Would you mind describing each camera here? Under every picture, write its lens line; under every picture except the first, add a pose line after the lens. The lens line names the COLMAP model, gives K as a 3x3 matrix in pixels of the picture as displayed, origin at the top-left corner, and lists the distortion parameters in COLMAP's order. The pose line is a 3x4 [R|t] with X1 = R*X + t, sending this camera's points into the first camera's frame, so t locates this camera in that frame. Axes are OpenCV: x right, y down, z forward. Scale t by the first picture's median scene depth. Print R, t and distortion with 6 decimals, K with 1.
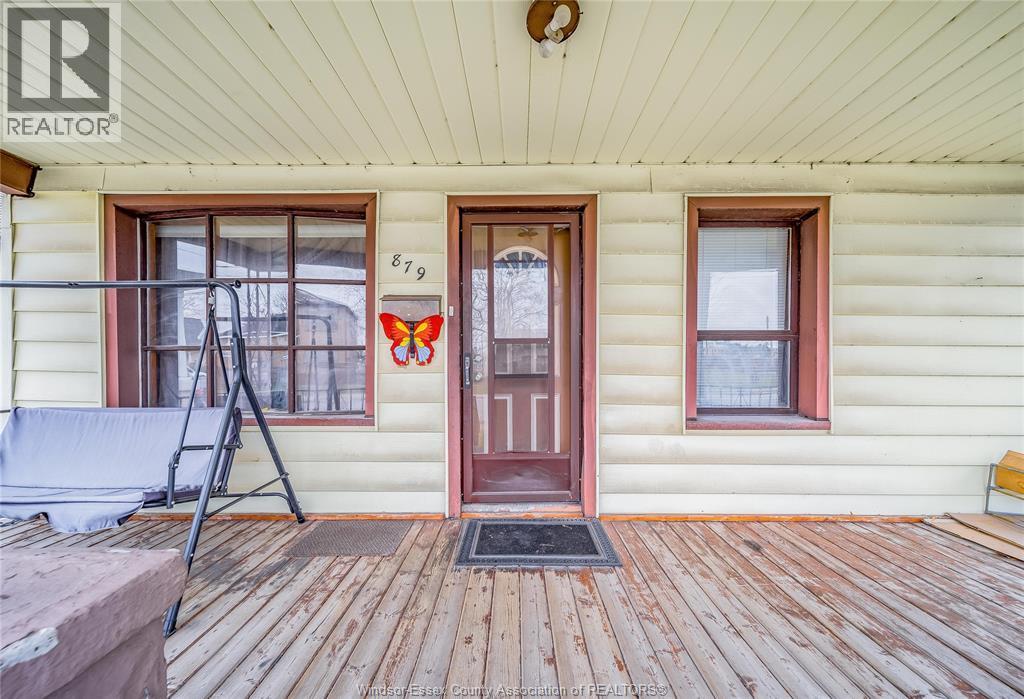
lens RADIAL K [[369.9, 0, 519.3], [0, 369.9, 368.5], [0, 0, 1]] dist [0.001616, -0.000215]
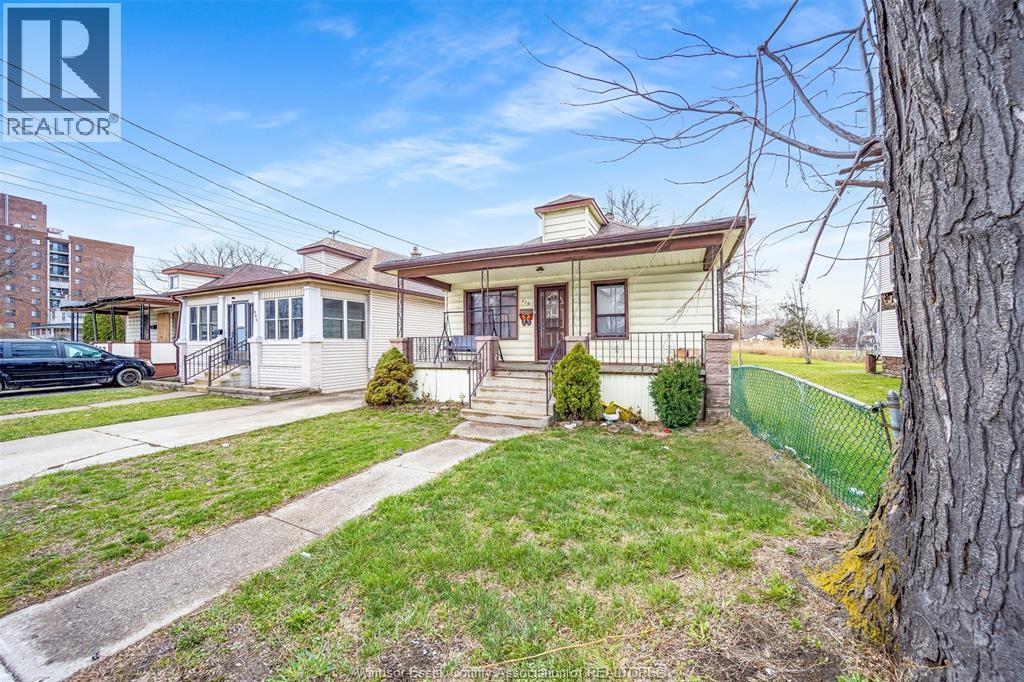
lens RADIAL K [[360.5, 0, 518.6], [0, 360.5, 341.3], [0, 0, 1]] dist [-0.007526, -0.000086]
pose [[0.918328, -0.008619, -0.395726, 1.252128], [0.006243, 0.999954, -0.007290, 0.199342], [0.395770, 0.004224, 0.918340, -2.803435]]
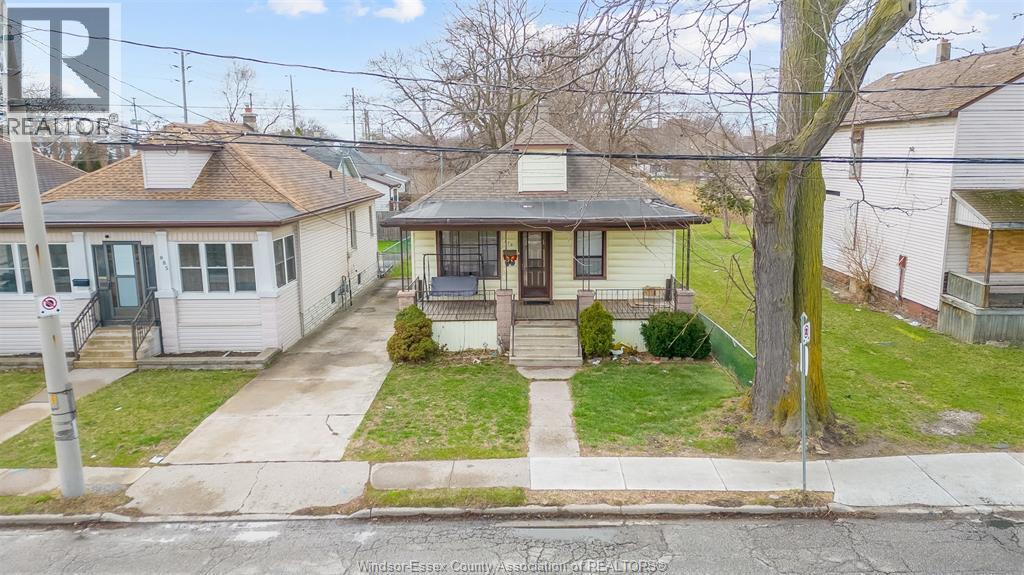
lens RADIAL K [[740.8, 0, 530.6], [0, 740.8, 282.8], [0, 0, 1]] dist [0.053400, 0.000251]
pose [[0.999720, -0.010410, 0.021235, -0.233143], [0.006711, 0.985870, 0.167380, -1.243133], [-0.022677, -0.167191, 0.985664, -7.457170]]
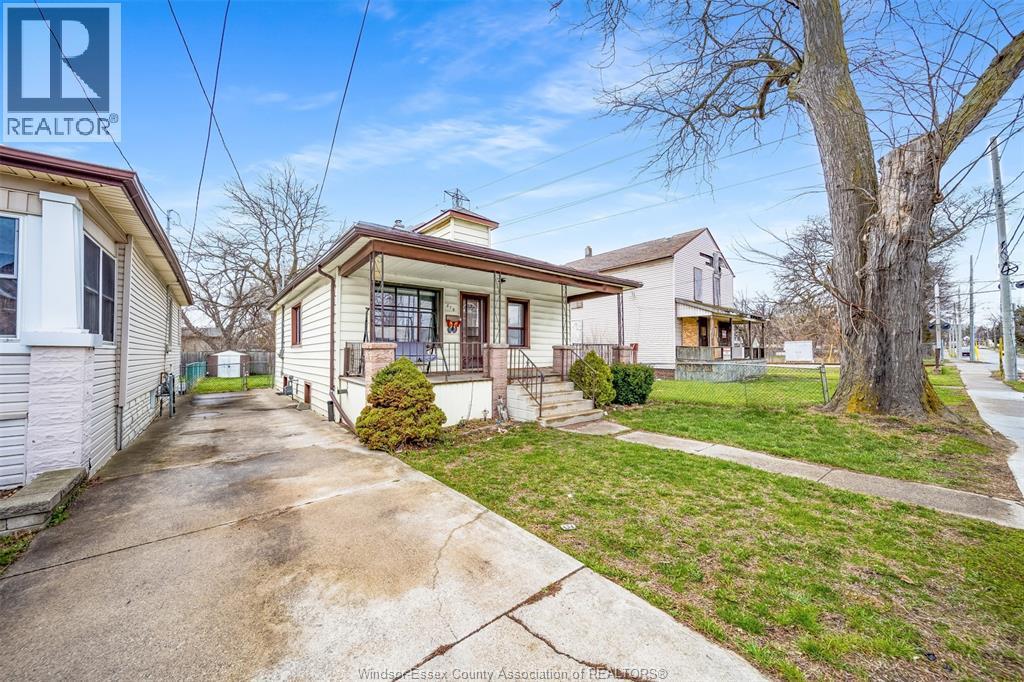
lens RADIAL K [[360.5, 0, 515.2], [0, 360.5, 345.0], [0, 0, 1]] dist [-0.007526, -0.000086]
pose [[0.761952, 0.006179, 0.647605, -2.257788], [0.006431, 0.999833, -0.017107, 0.189285], [-0.647602, 0.017199, 0.761785, -2.349729]]
